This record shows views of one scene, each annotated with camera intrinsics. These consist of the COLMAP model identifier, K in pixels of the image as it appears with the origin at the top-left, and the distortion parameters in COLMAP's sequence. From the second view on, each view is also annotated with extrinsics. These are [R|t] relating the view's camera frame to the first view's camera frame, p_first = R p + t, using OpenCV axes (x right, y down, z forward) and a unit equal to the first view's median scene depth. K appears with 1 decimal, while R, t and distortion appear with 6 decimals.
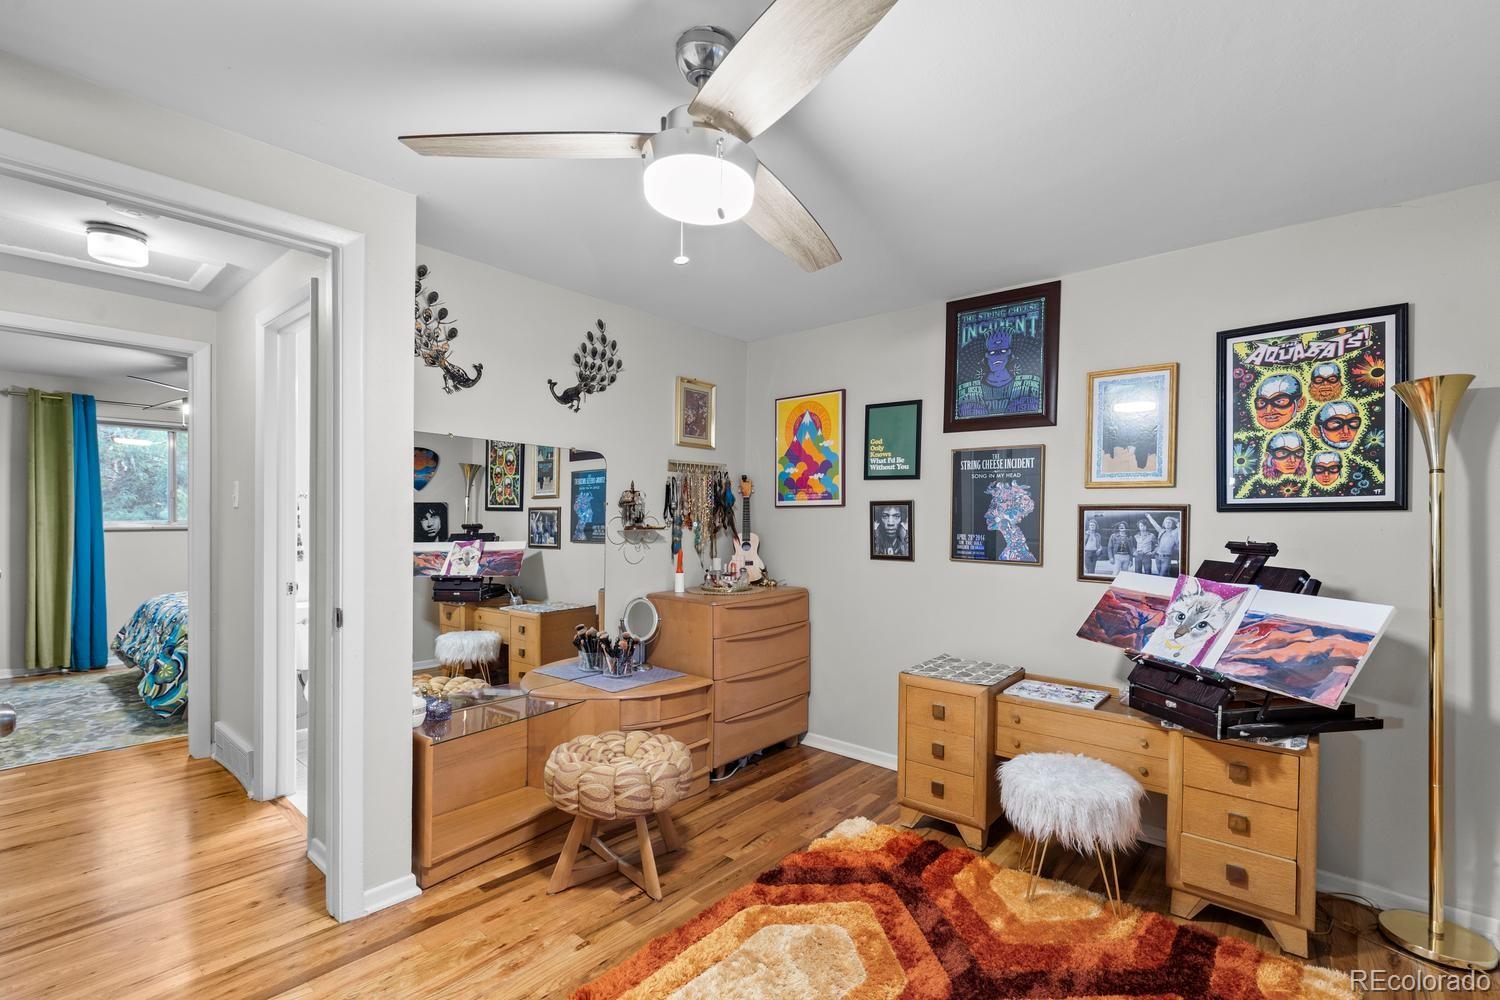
lens RADIAL K [[676.5, 0, 755.8], [0, 676.5, 515.2], [0, 0, 1]] dist [0.002089, -0.000460]
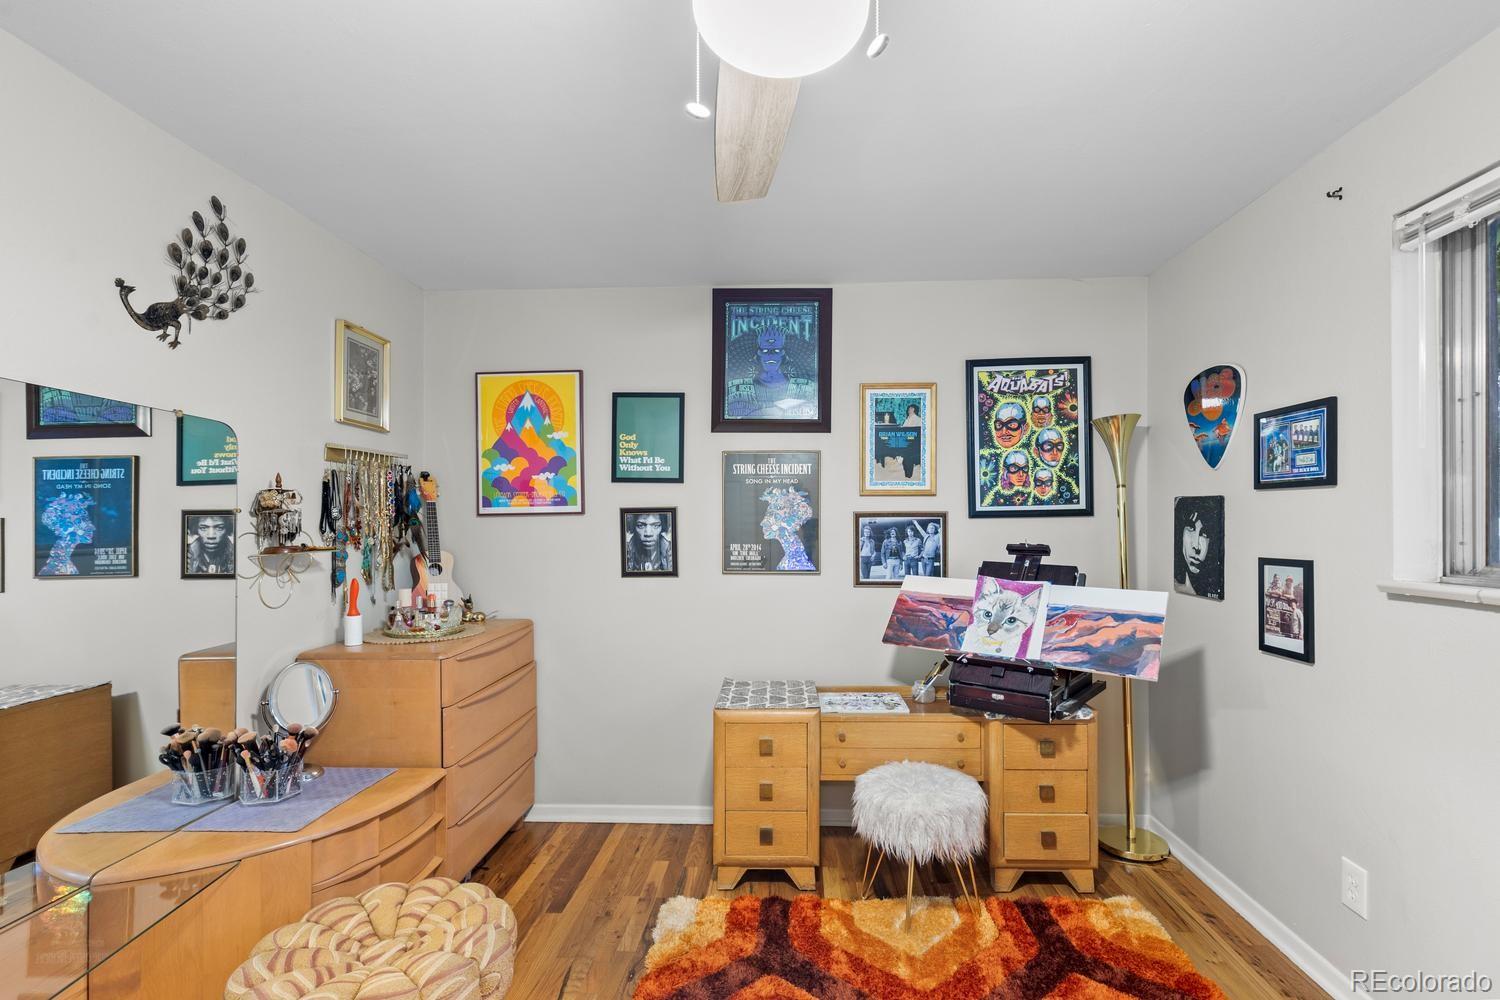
lens RADIAL K [[676.5, 0, 755.8], [0, 676.5, 515.2], [0, 0, 1]] dist [0.002089, -0.000460]
pose [[0.783855, -0.003321, 0.620935, -0.248731], [0.010436, 0.999915, -0.007827, -0.003800], [-0.620856, 0.012615, 0.783823, 0.273845]]
